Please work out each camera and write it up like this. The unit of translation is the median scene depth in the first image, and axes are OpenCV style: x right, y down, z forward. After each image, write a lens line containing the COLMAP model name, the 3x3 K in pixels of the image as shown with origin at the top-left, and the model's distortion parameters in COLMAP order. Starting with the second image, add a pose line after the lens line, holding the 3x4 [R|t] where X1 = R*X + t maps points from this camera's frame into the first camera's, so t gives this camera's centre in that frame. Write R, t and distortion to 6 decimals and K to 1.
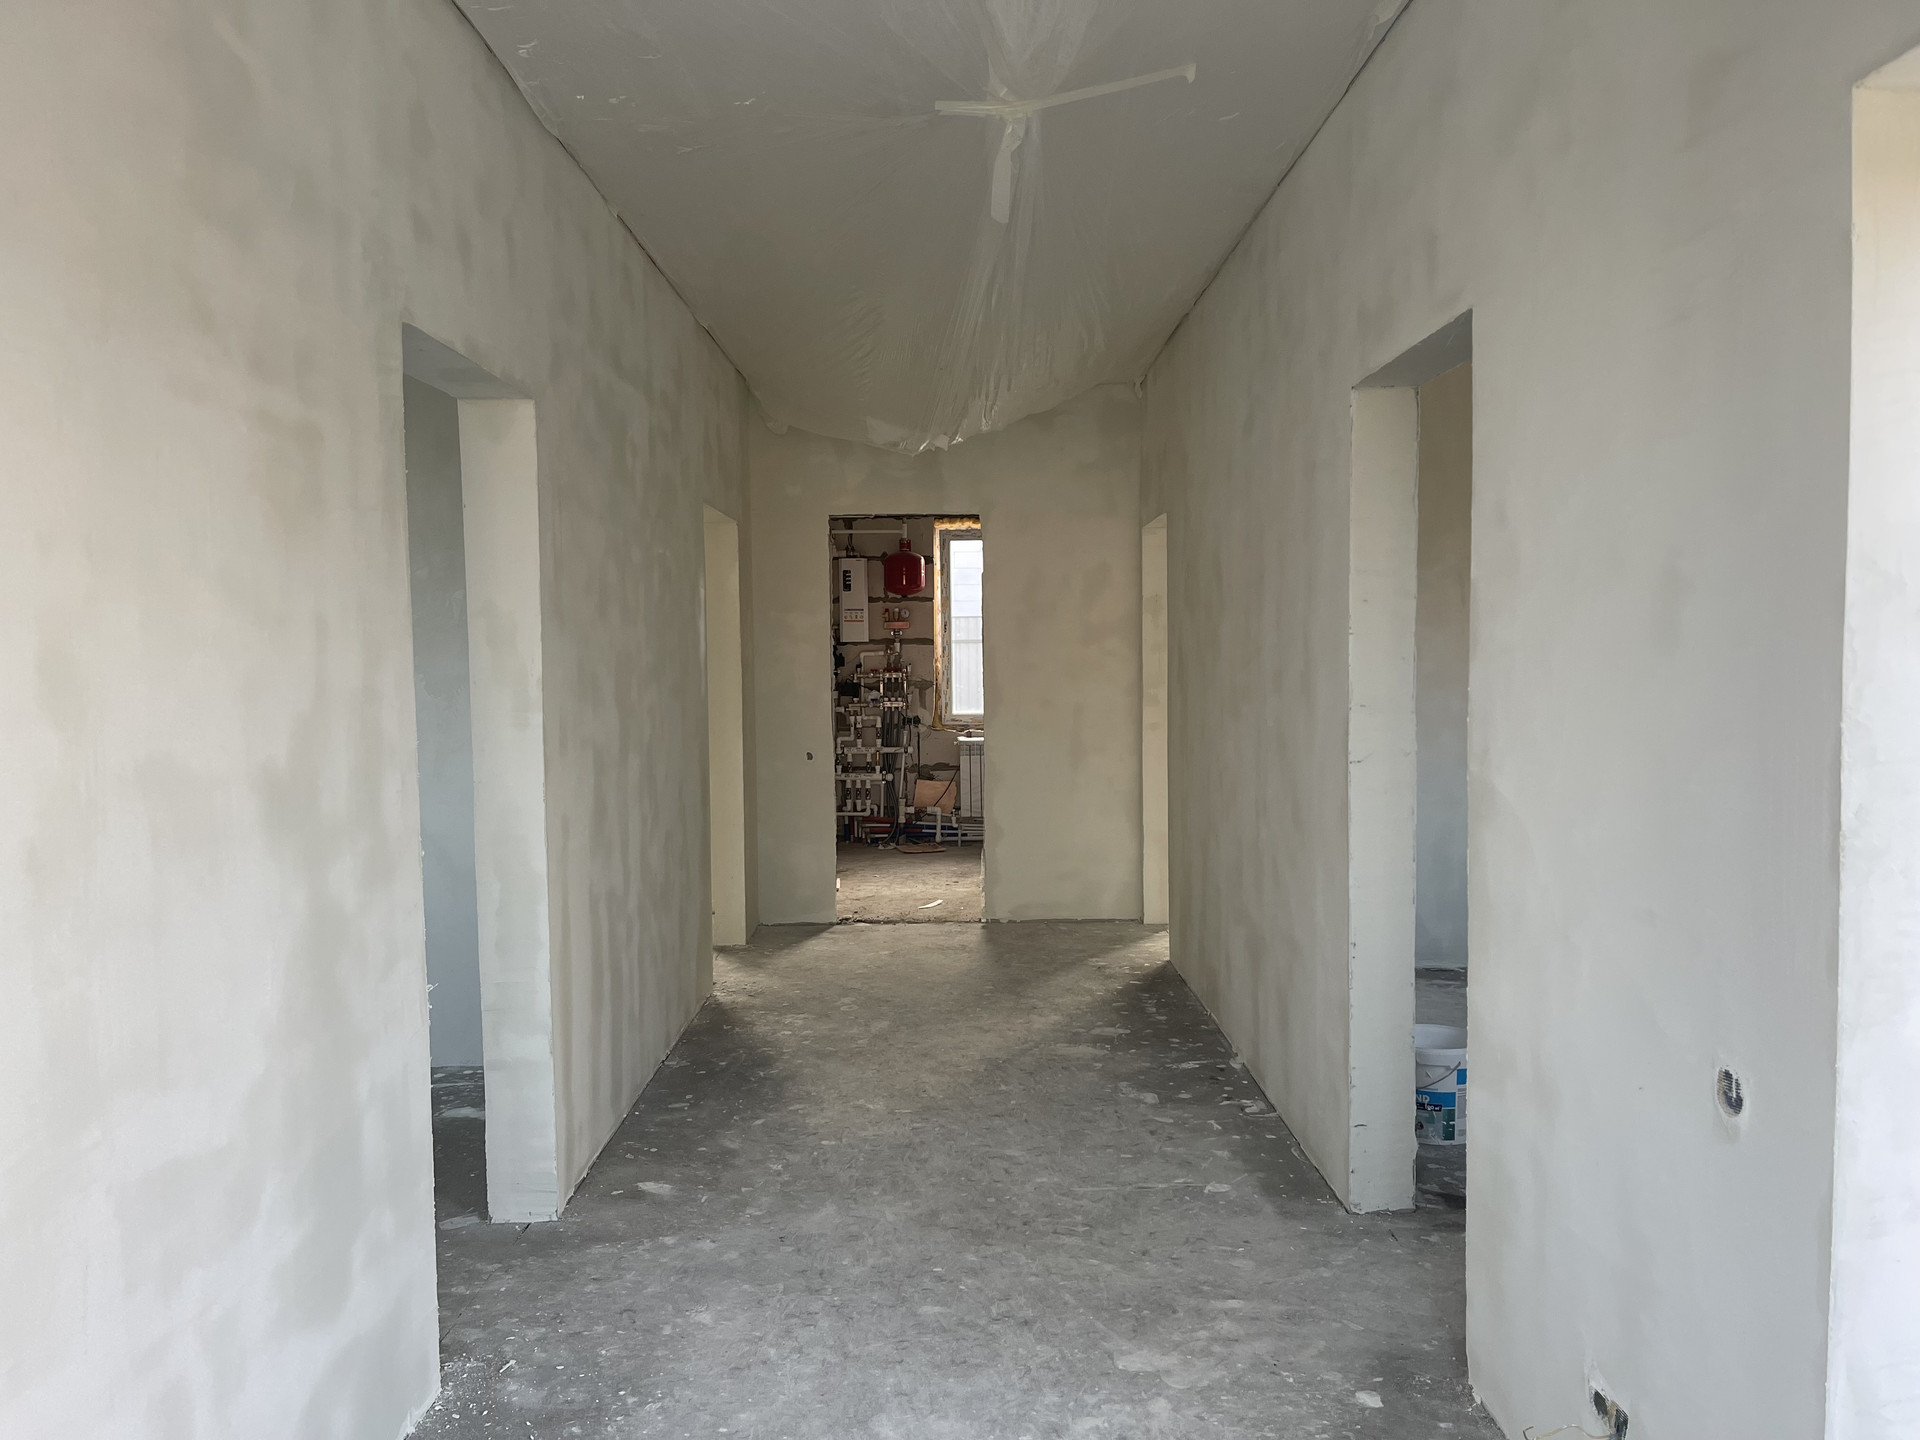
lens RADIAL K [[1444.2, 0, 959.6], [0, 1444.2, 725.3], [0, 0, 1]] dist [0.042296, -0.021741]
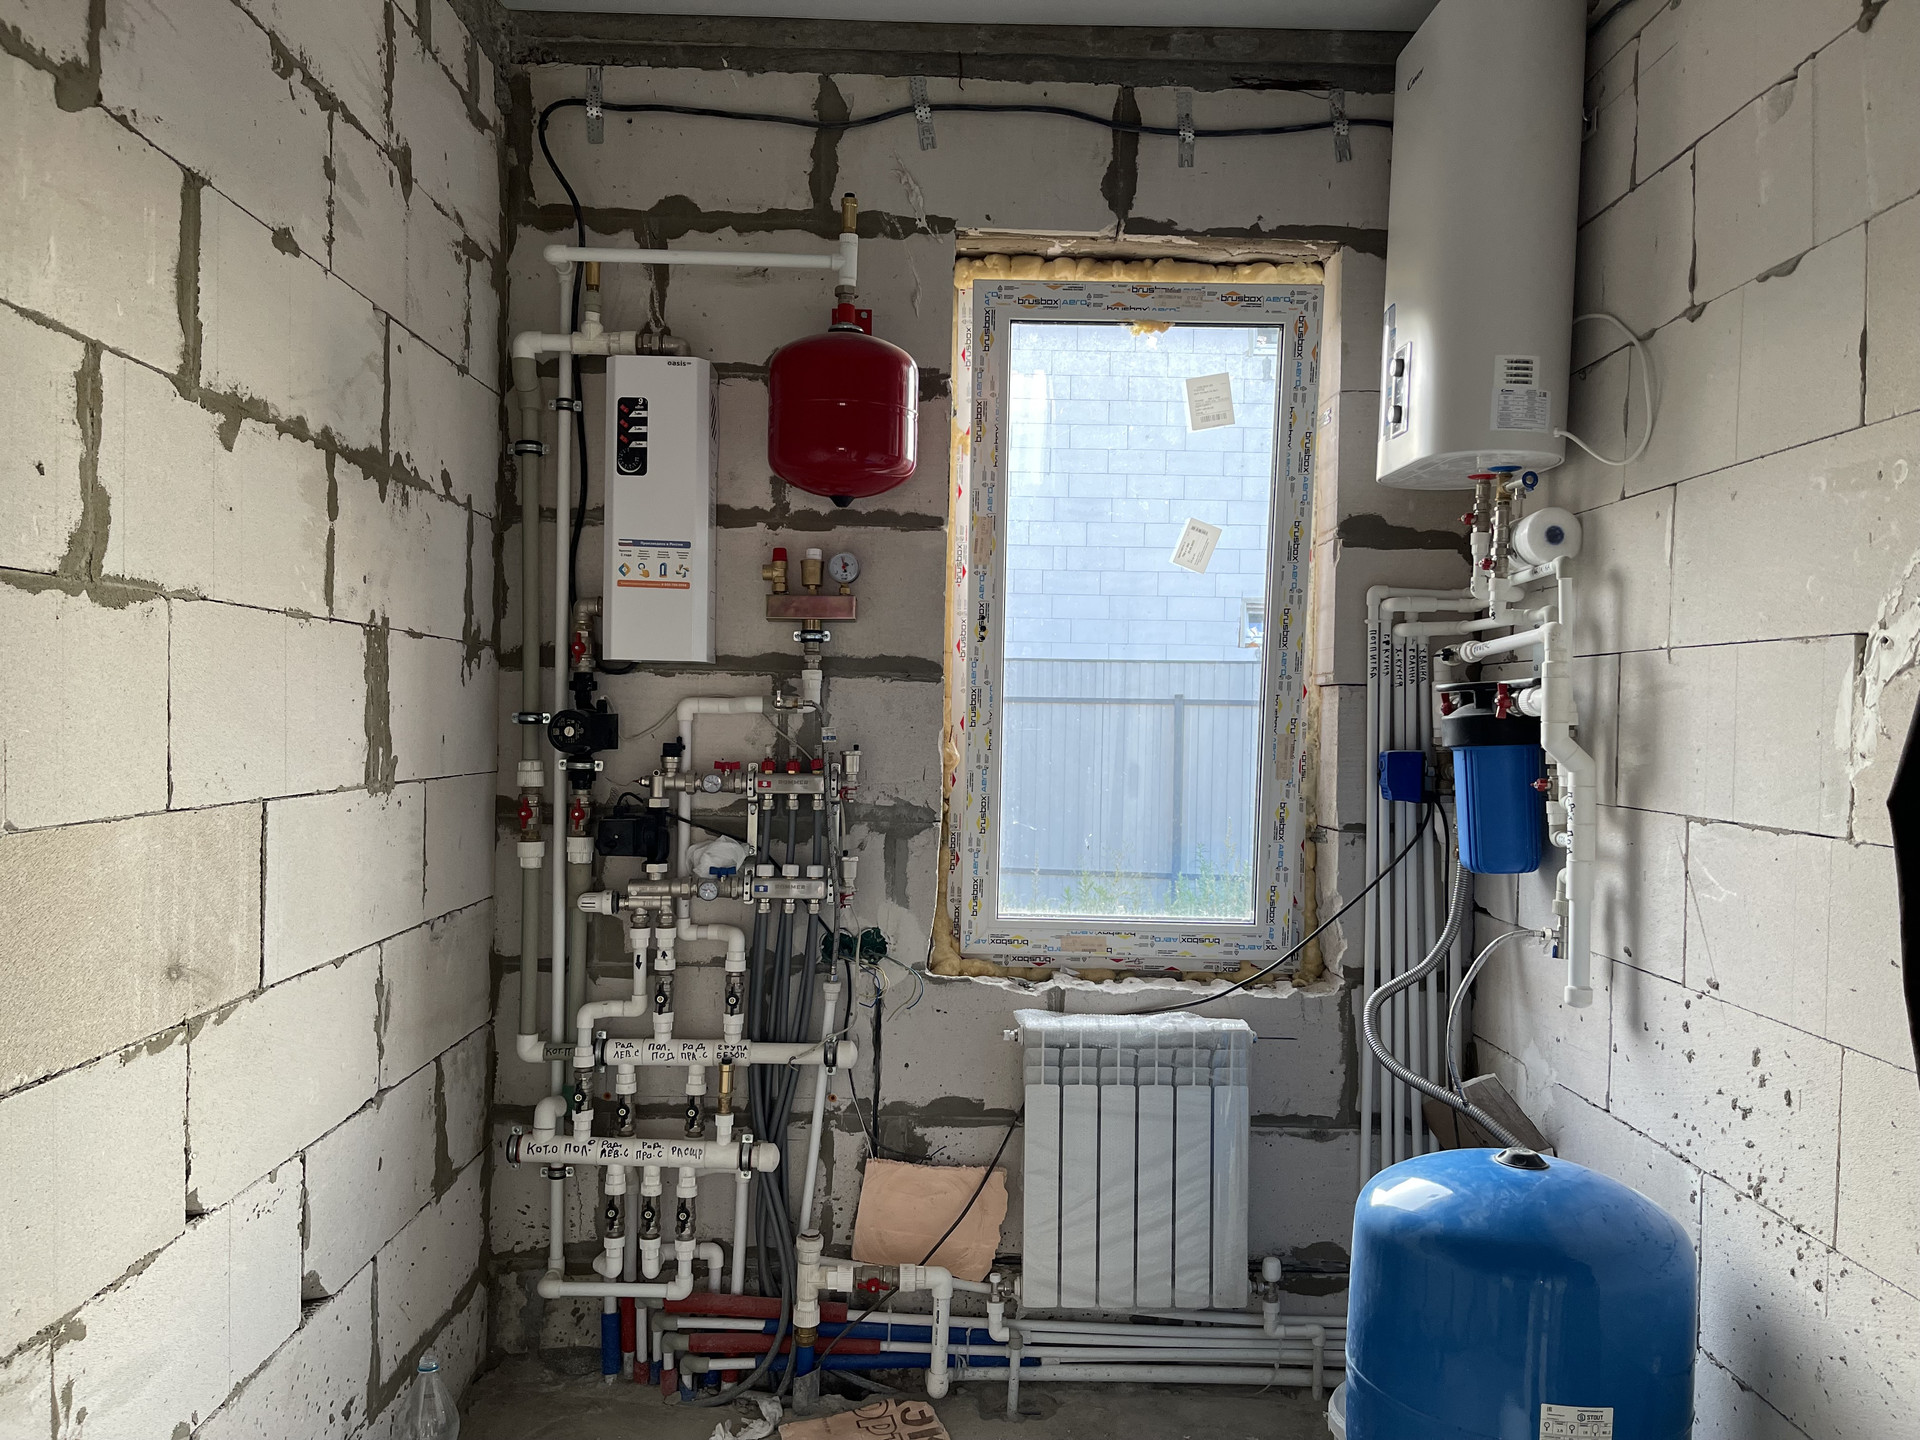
lens RADIAL K [[1444.2, 0, 958.7], [0, 1444.2, 721.5], [0, 0, 1]] dist [0.042296, -0.021741]
pose [[0.999518, 0.029561, 0.009510, -0.017120], [-0.029109, 0.998584, -0.044535, -0.035411], [-0.010813, 0.044237, 0.998963, 0.718184]]
